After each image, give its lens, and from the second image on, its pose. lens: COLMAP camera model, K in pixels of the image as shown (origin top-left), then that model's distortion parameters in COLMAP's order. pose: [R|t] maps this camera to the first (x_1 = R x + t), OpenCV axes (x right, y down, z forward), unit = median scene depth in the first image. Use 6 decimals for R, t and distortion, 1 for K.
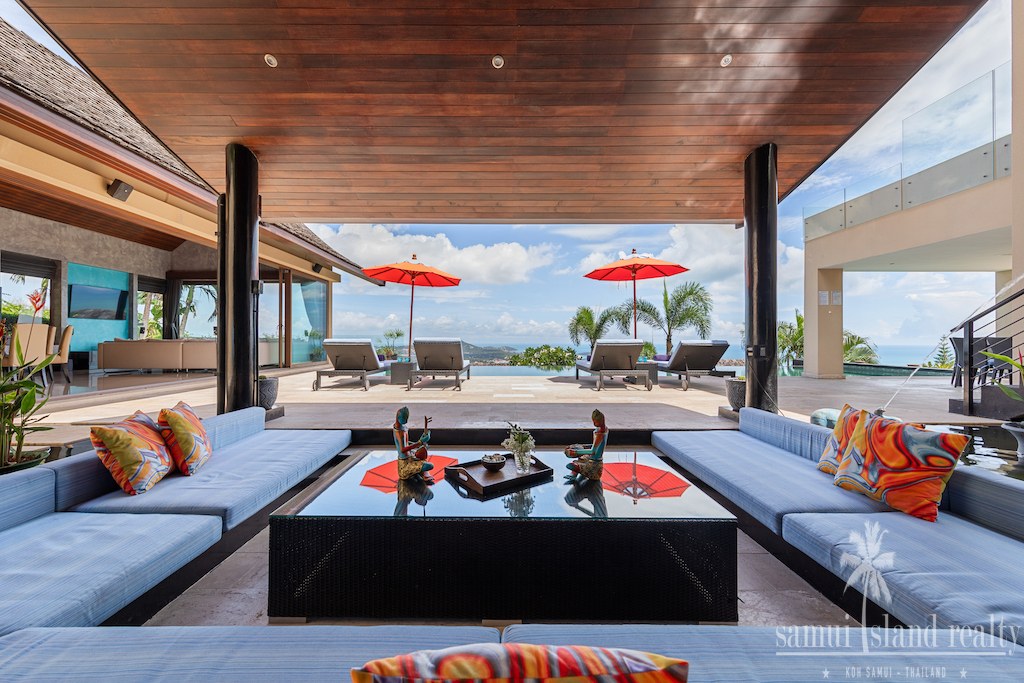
lens RADIAL K [[413.9, 0, 505.7], [0, 413.9, 340.0], [0, 0, 1]] dist [-0.002840, -0.000166]
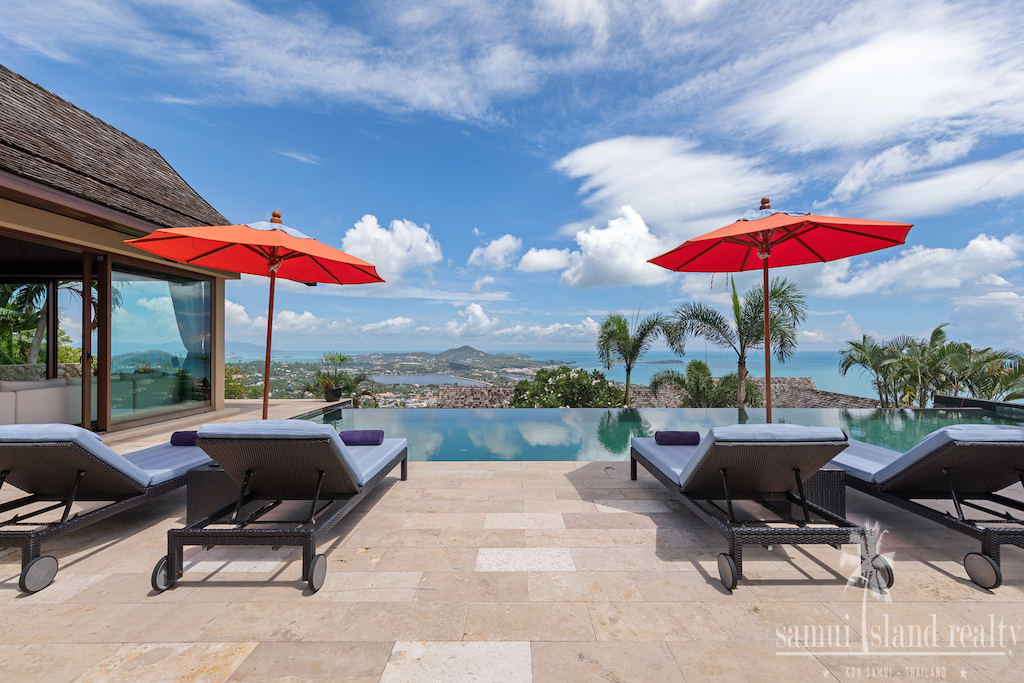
lens RADIAL K [[432.1, 0, 516.8], [0, 432.1, 343.8], [0, 0, 1]] dist [0.004312, 0.000097]
pose [[0.999956, -0.001582, -0.009228, 0.022043], [0.001557, 0.999995, -0.002699, -0.029485], [0.009233, 0.002685, 0.999954, 0.255312]]
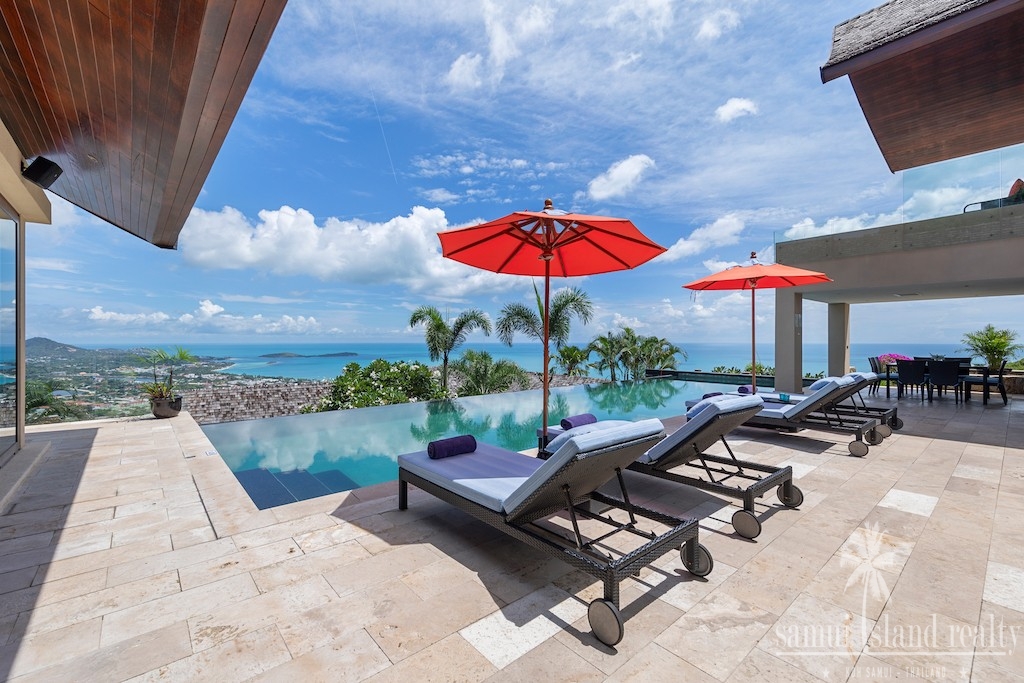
lens RADIAL K [[432.1, 0, 510.2], [0, 432.1, 339.2], [0, 0, 1]] dist [0.004312, 0.000097]
pose [[0.760762, -0.001318, 0.649029, -0.253995], [-0.001630, 0.999991, 0.003942, -0.029047], [-0.649028, -0.004056, 0.760753, 0.323089]]
